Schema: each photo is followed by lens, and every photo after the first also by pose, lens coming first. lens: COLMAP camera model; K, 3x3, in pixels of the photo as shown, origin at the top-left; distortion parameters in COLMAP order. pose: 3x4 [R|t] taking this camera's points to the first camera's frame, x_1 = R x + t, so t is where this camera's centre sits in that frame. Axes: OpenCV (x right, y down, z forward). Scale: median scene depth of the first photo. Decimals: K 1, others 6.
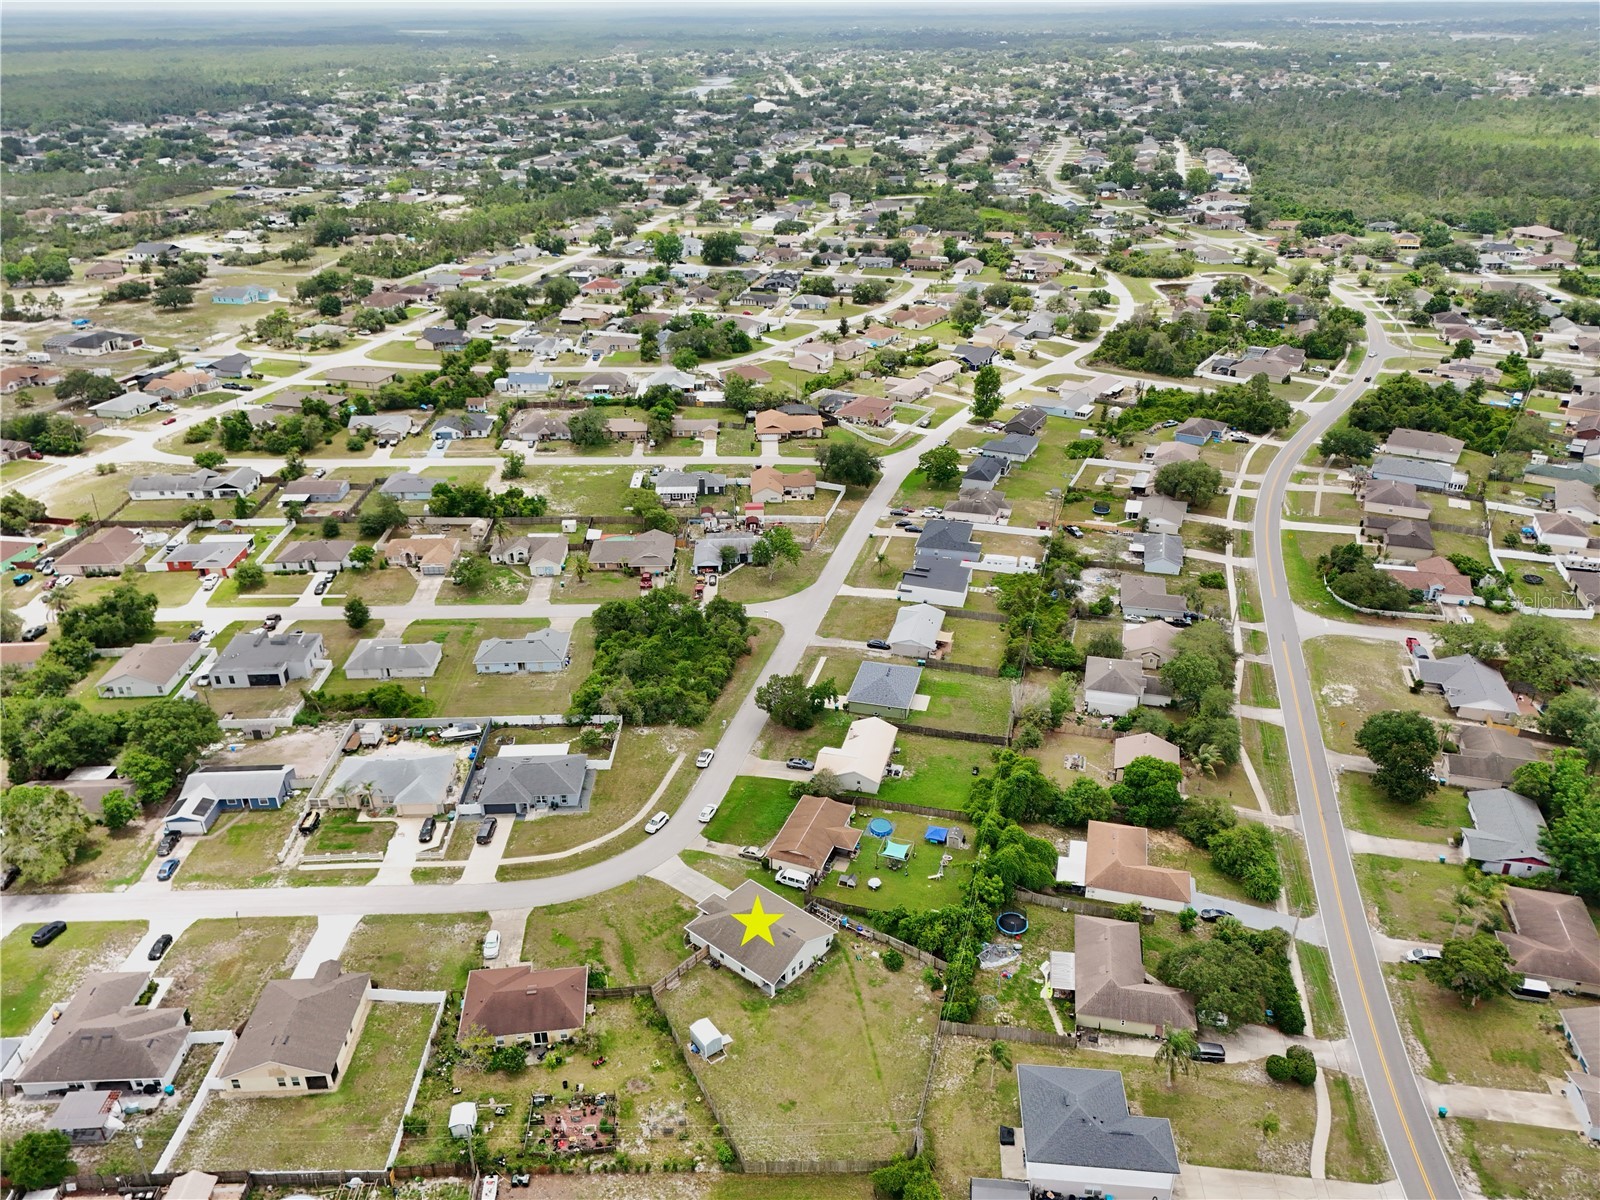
lens RADIAL K [[1179.6, 0, 803.3], [0, 1179.6, 609.7], [0, 0, 1]] dist [0.070810, -0.064779]
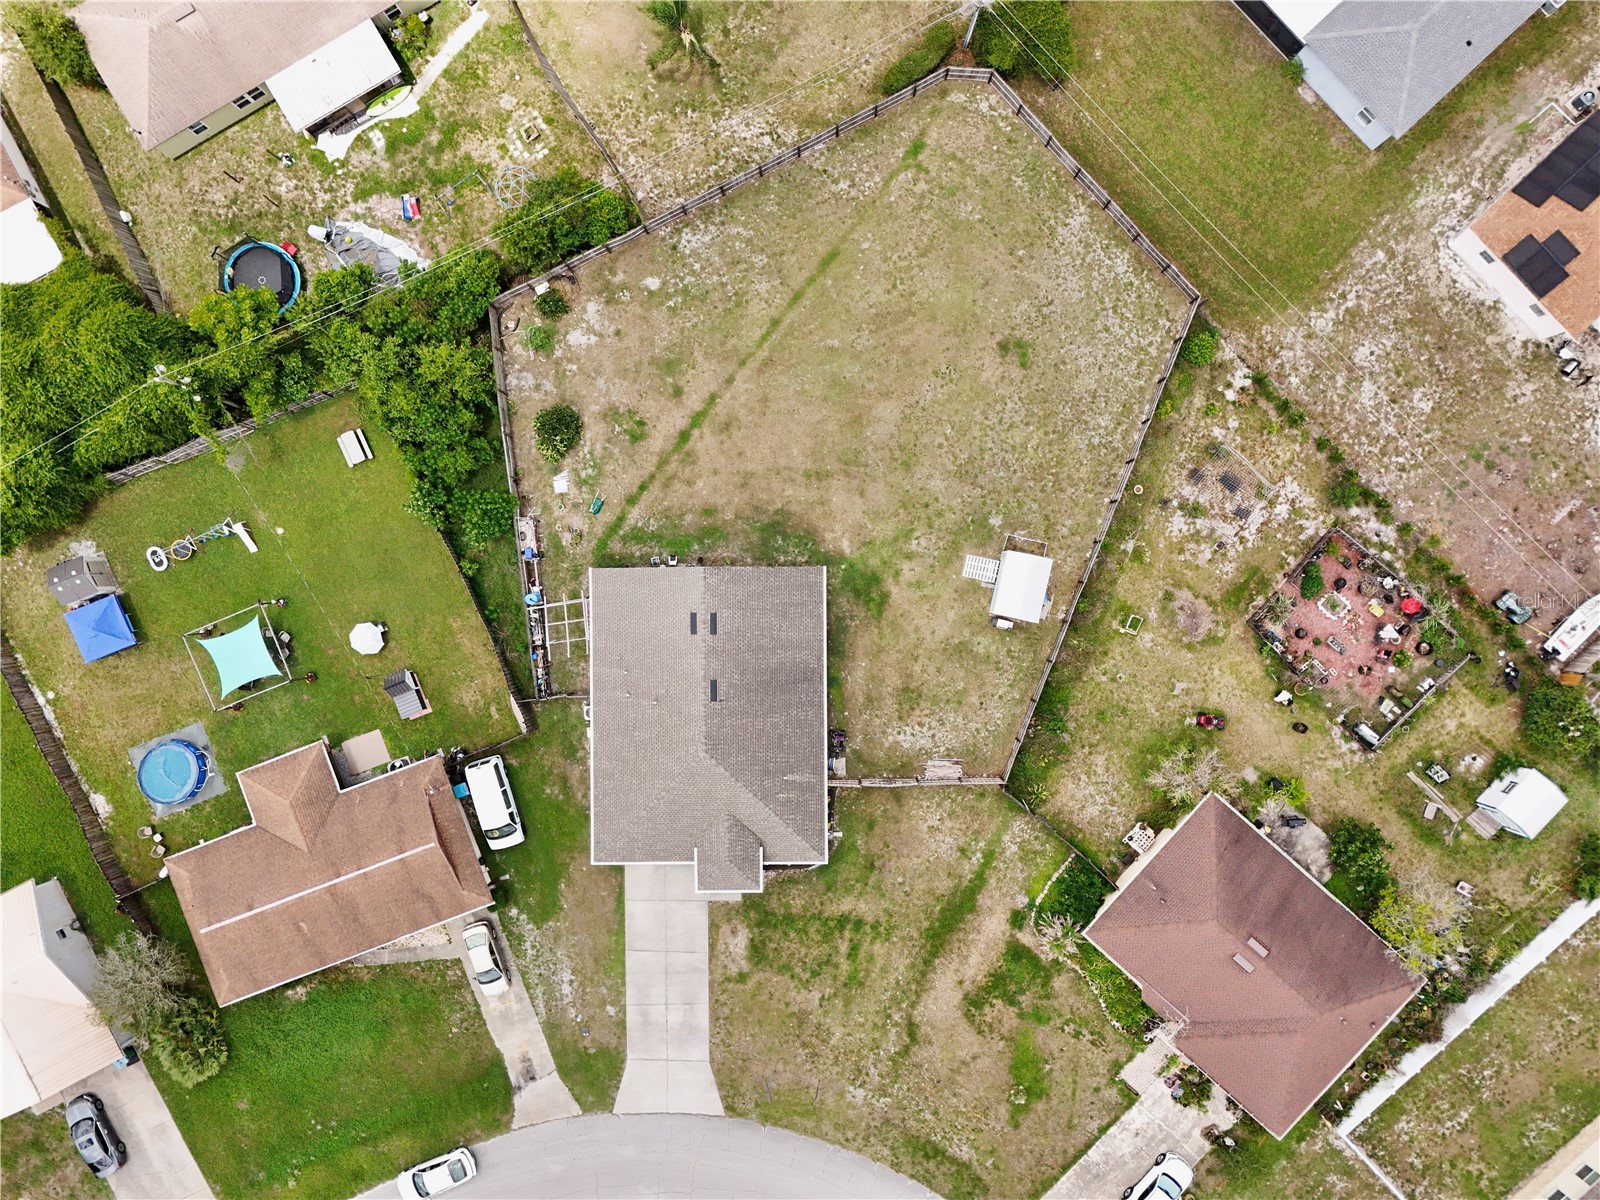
lens RADIAL K [[1179.6, 0, 803.3], [0, 1179.6, 609.7], [0, 0, 1]] dist [0.070810, -0.064779]
pose [[-0.662159, -0.749350, 0.004544, -0.021654], [0.360687, -0.313392, 0.878459, -0.042645], [-0.656849, 0.583319, 0.477796, 0.518123]]
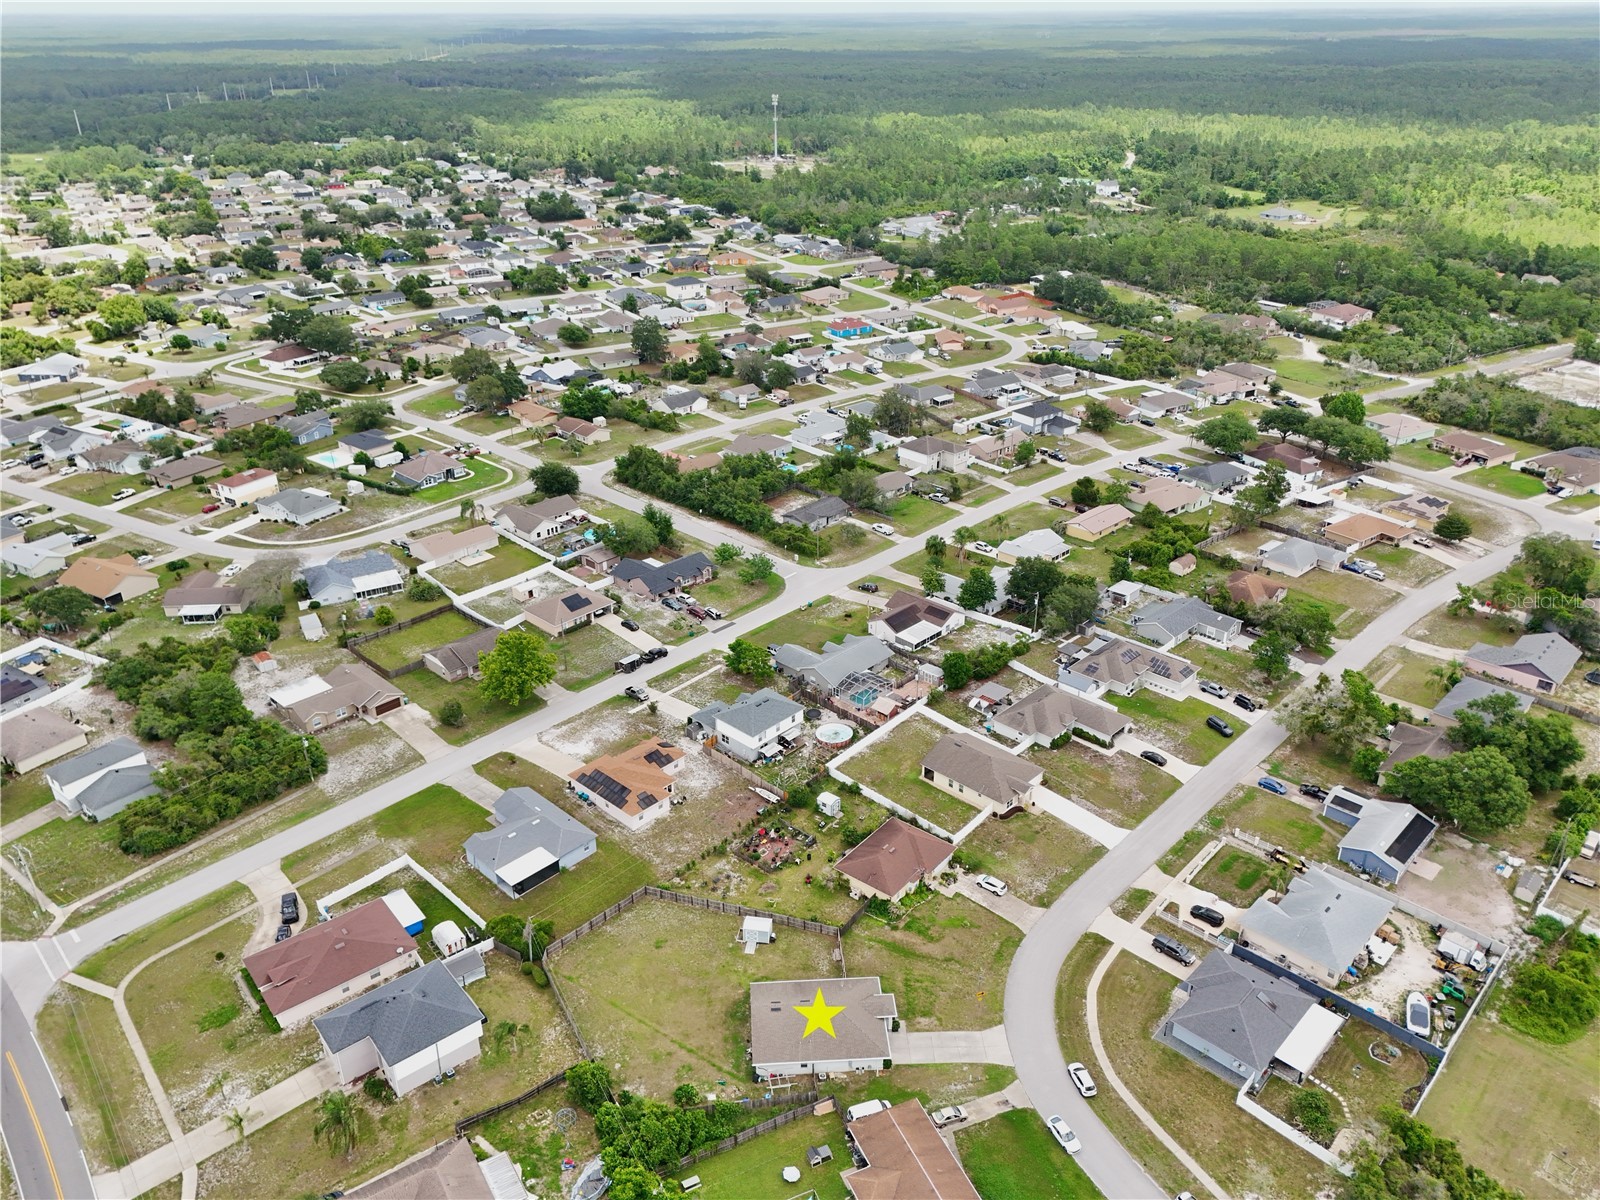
lens RADIAL K [[1179.6, 0, 803.3], [0, 1179.6, 609.7], [0, 0, 1]] dist [0.070810, -0.064779]
pose [[-0.713156, 0.327525, -0.619787, 0.292436], [-0.308808, 0.646947, 0.697207, -0.379582], [0.629322, 0.688612, -0.360232, 0.748792]]
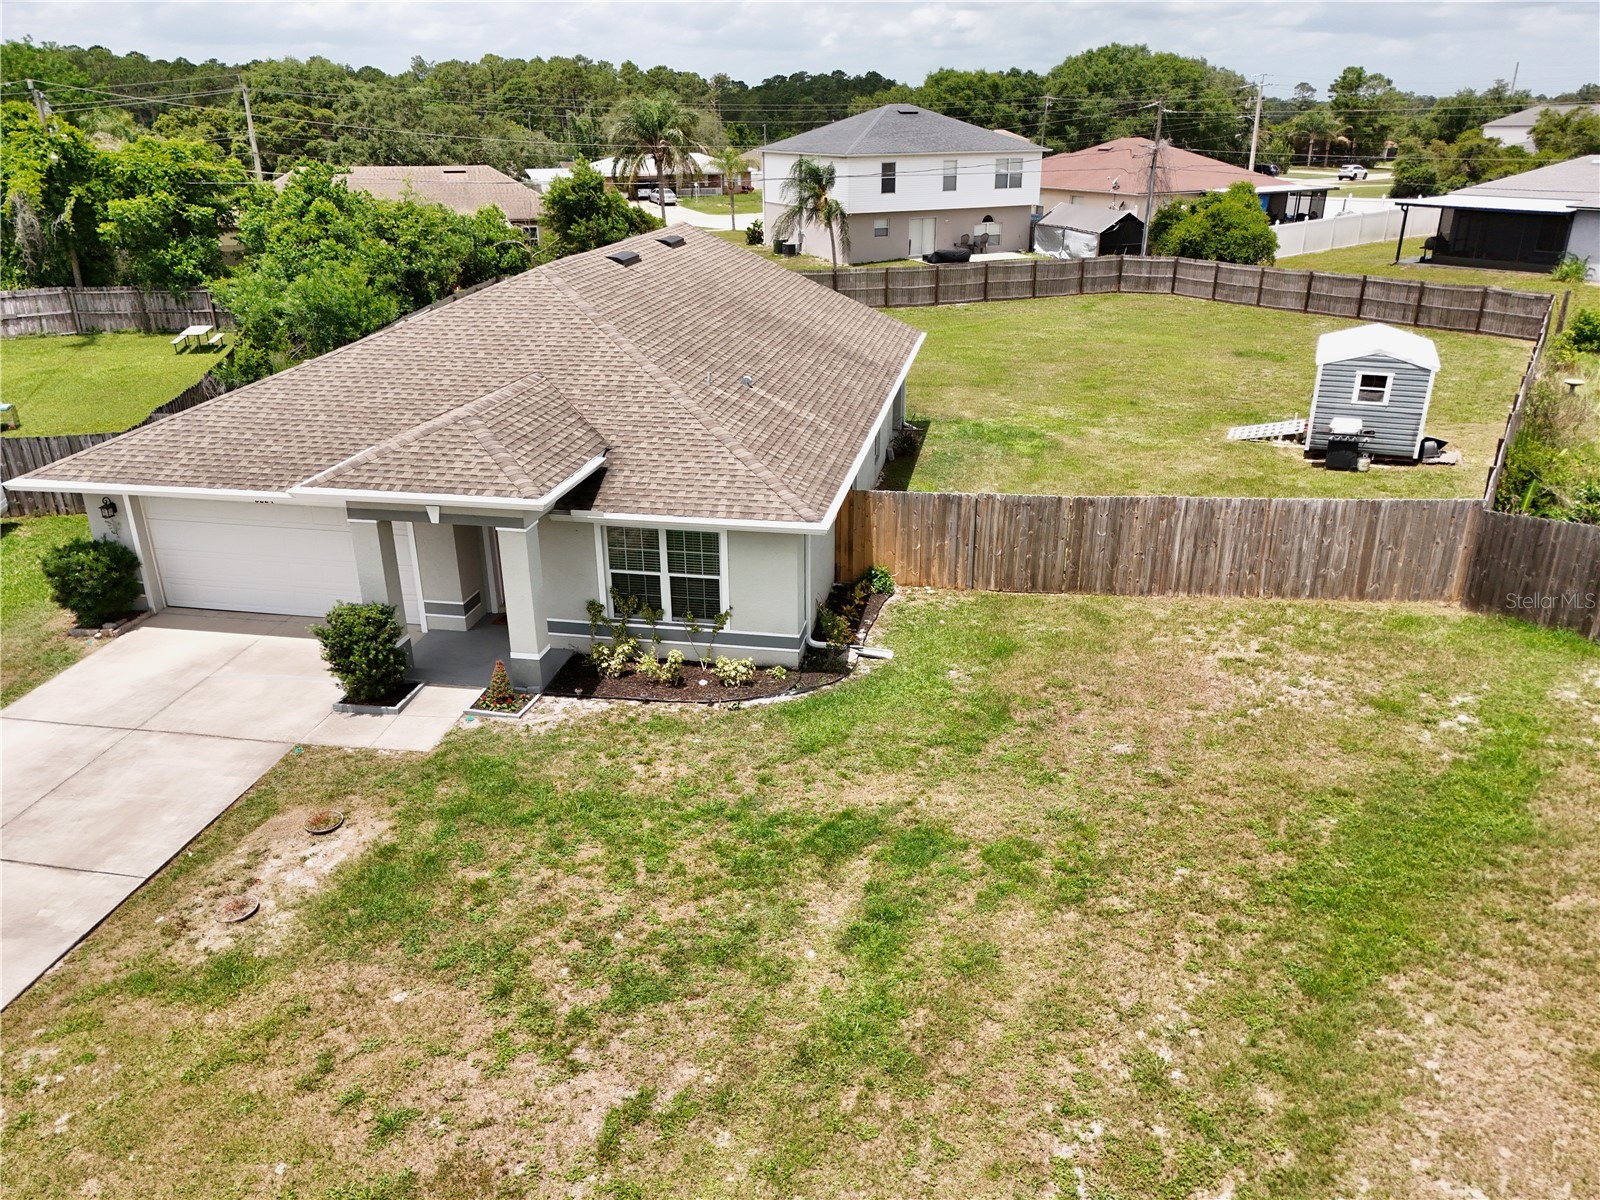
lens RADIAL K [[1179.6, 0, 803.3], [0, 1179.6, 609.7], [0, 0, 1]] dist [0.070810, -0.064779]
pose [[-0.514065, -0.320293, 0.795707, -0.124555], [0.398007, 0.732683, 0.552057, 0.146763], [-0.759820, 0.600490, -0.249168, 0.701439]]
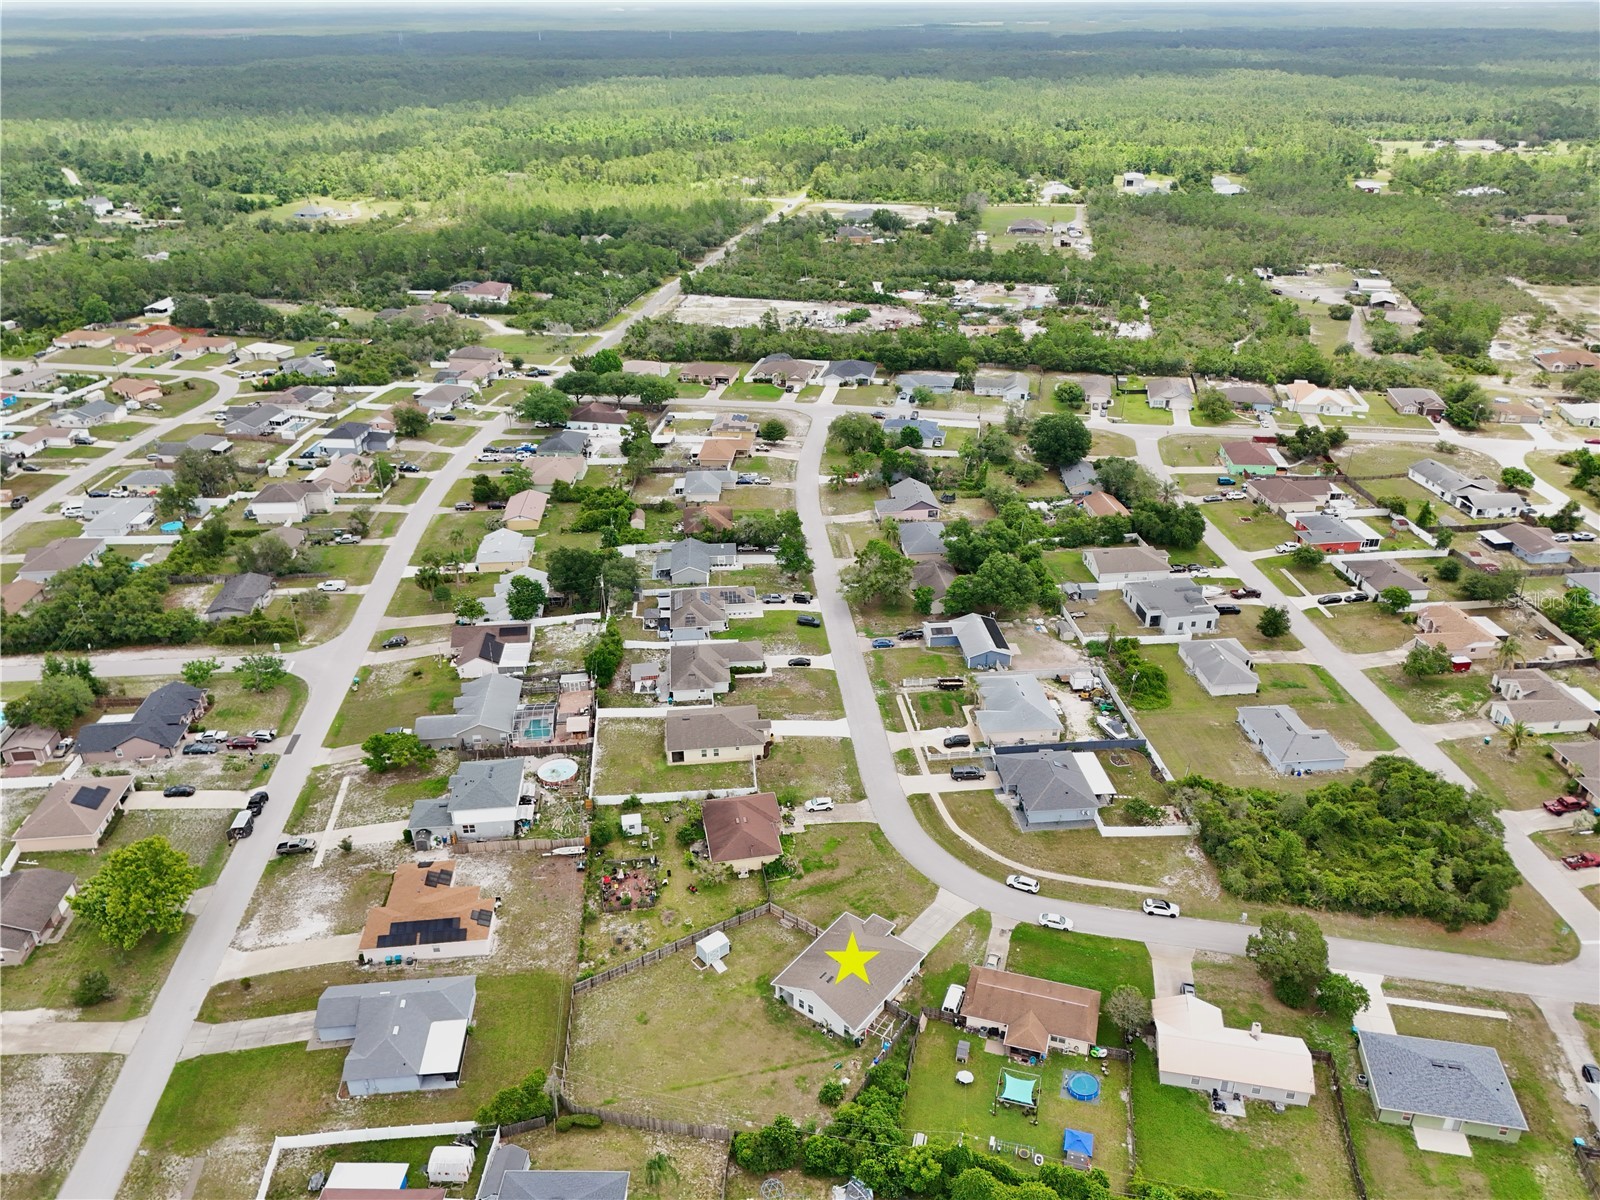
lens RADIAL K [[1179.6, 0, 803.3], [0, 1179.6, 609.7], [0, 0, 1]] dist [0.070810, -0.064779]
pose [[0.067622, 0.462981, -0.883785, 0.451742], [-0.448167, 0.805510, 0.387684, -0.211071], [0.891389, 0.369868, 0.261963, 0.415453]]
